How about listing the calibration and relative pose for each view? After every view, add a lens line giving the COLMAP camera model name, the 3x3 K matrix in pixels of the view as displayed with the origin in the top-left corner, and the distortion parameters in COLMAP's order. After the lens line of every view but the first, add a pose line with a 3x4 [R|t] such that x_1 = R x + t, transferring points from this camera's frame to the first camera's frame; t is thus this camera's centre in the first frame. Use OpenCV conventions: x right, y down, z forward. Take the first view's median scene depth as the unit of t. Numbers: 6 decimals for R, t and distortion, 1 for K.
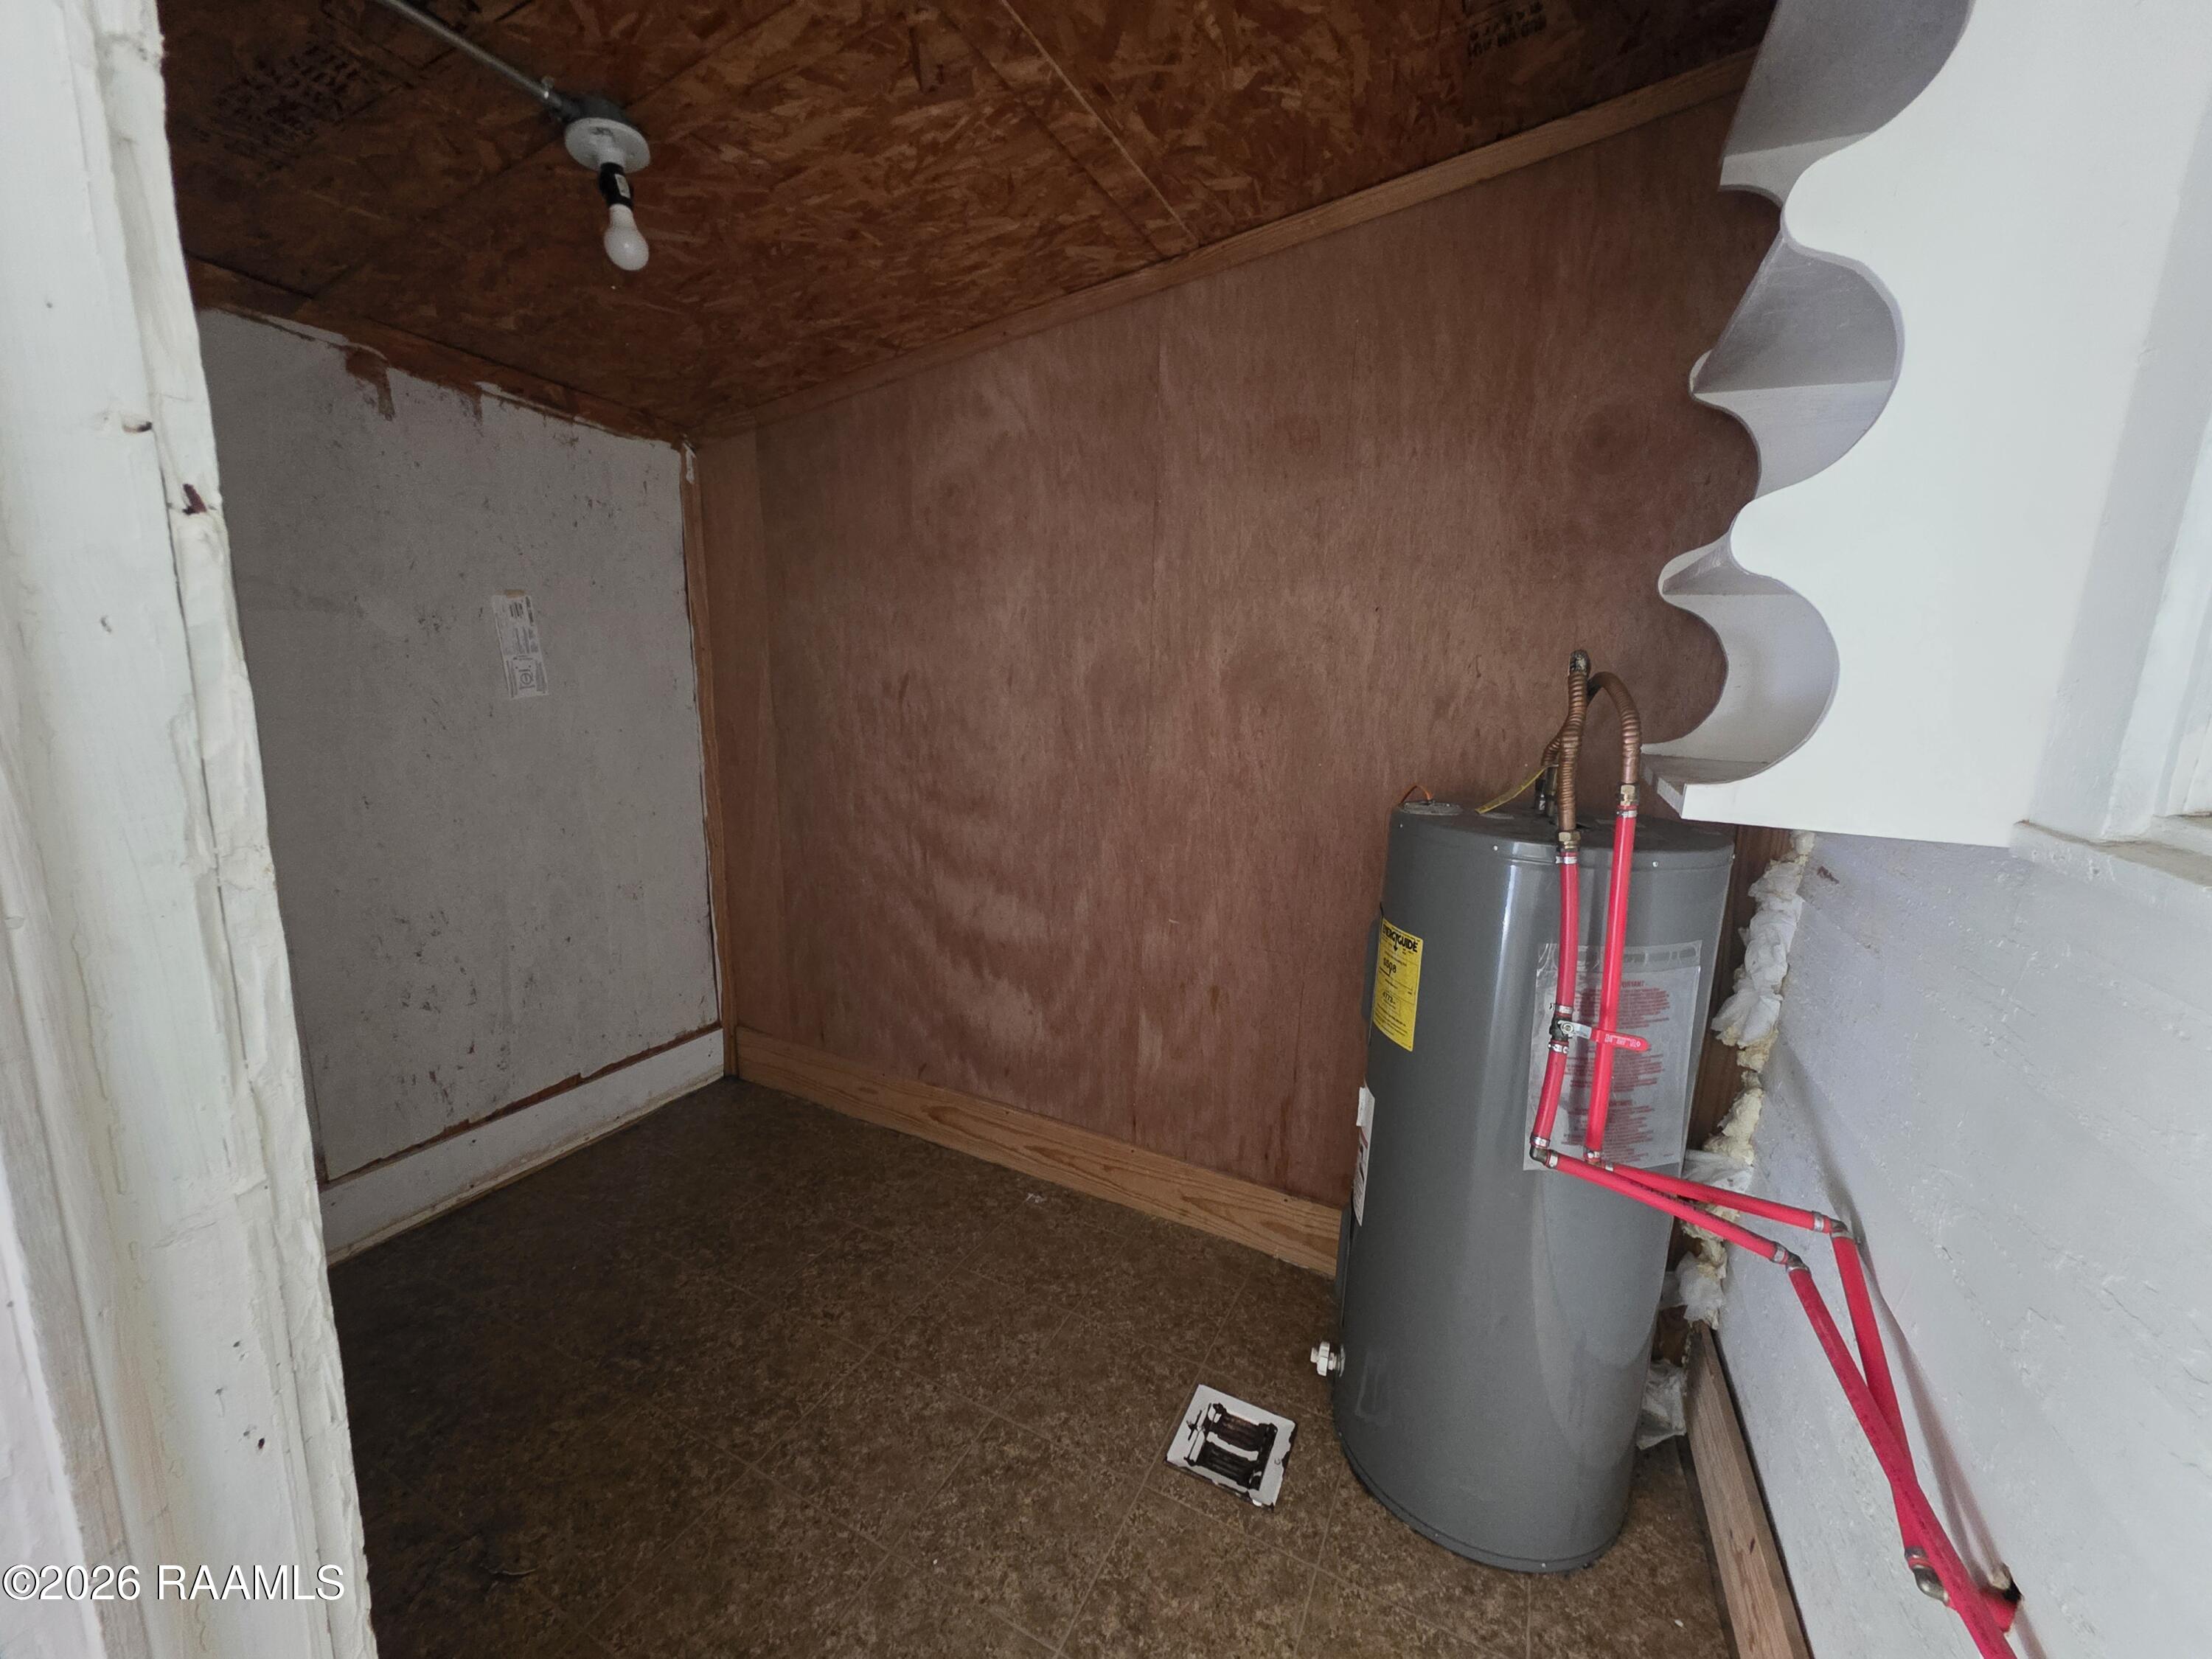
lens RADIAL K [[887.4, 0, 1102.4], [0, 887.4, 827.2], [0, 0, 1]] dist [0.001939, -0.000008]
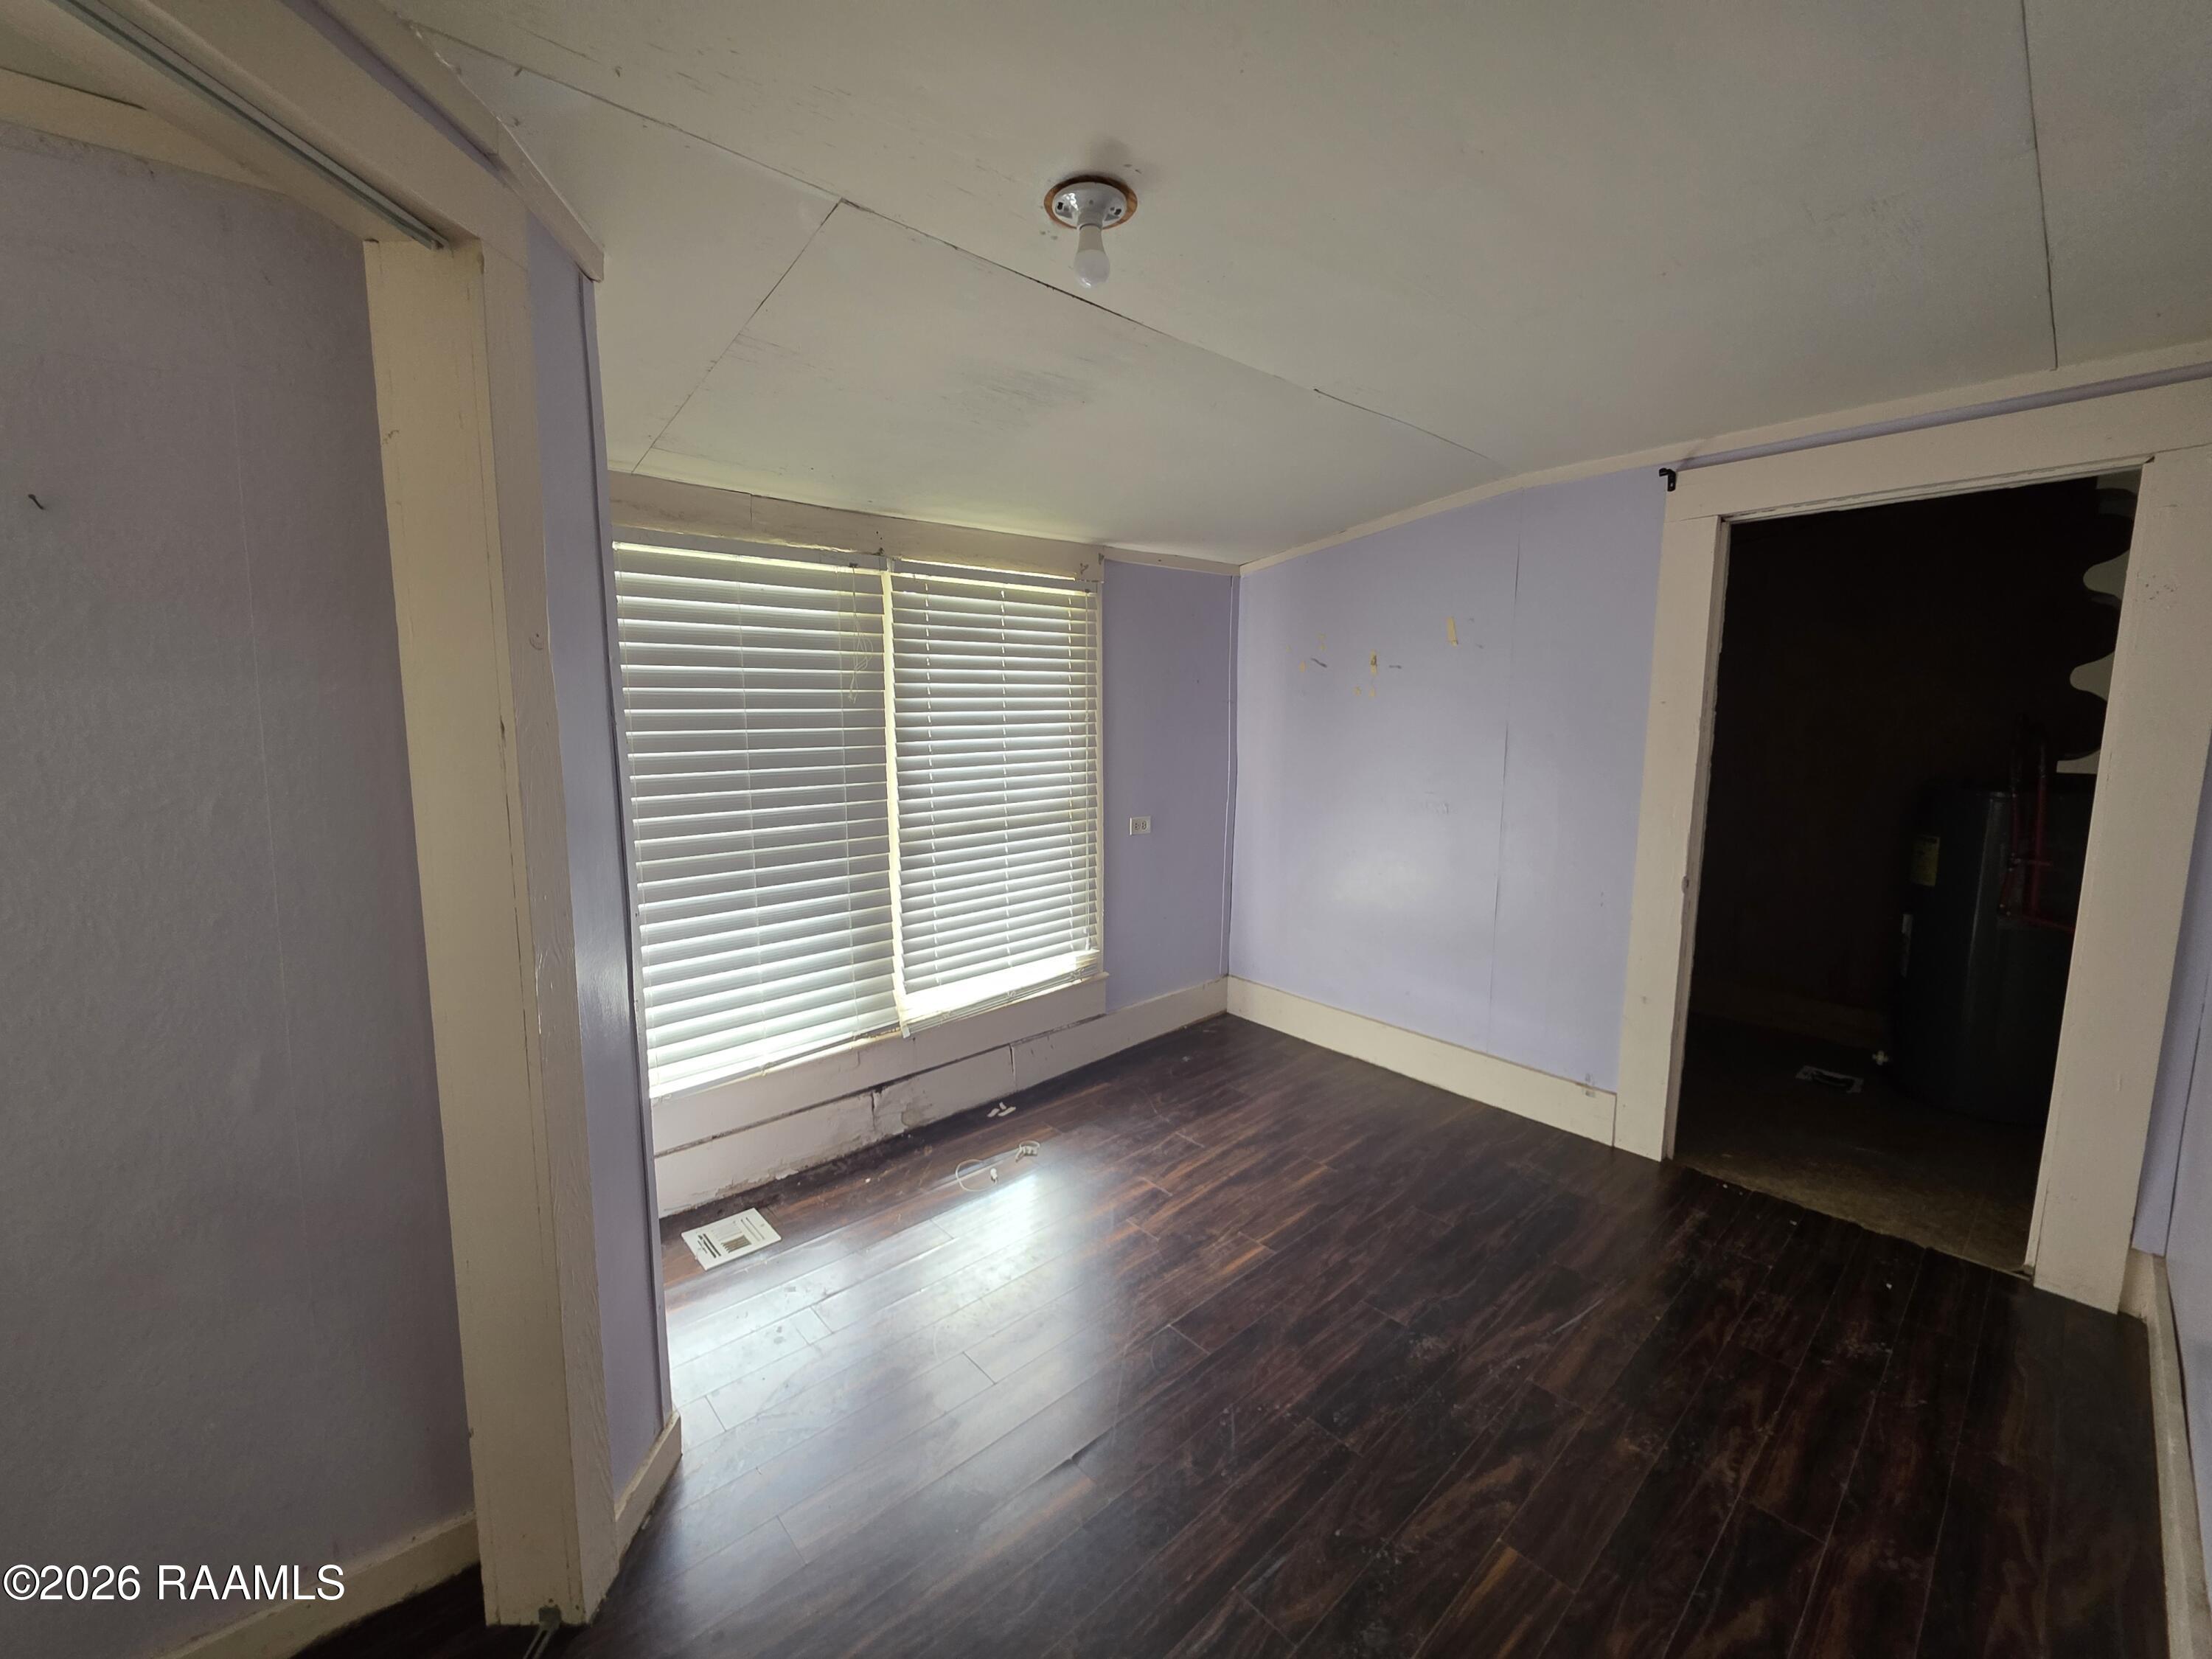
lens RADIAL K [[887.4, 0, 1106.8], [0, 887.4, 823.4], [0, 0, 1]] dist [0.001939, -0.000008]
pose [[0.919882, 0.012211, -0.392005, -0.649437], [-0.036723, 0.997806, -0.055094, 0.263619], [0.390472, 0.065076, 0.918312, -1.758807]]
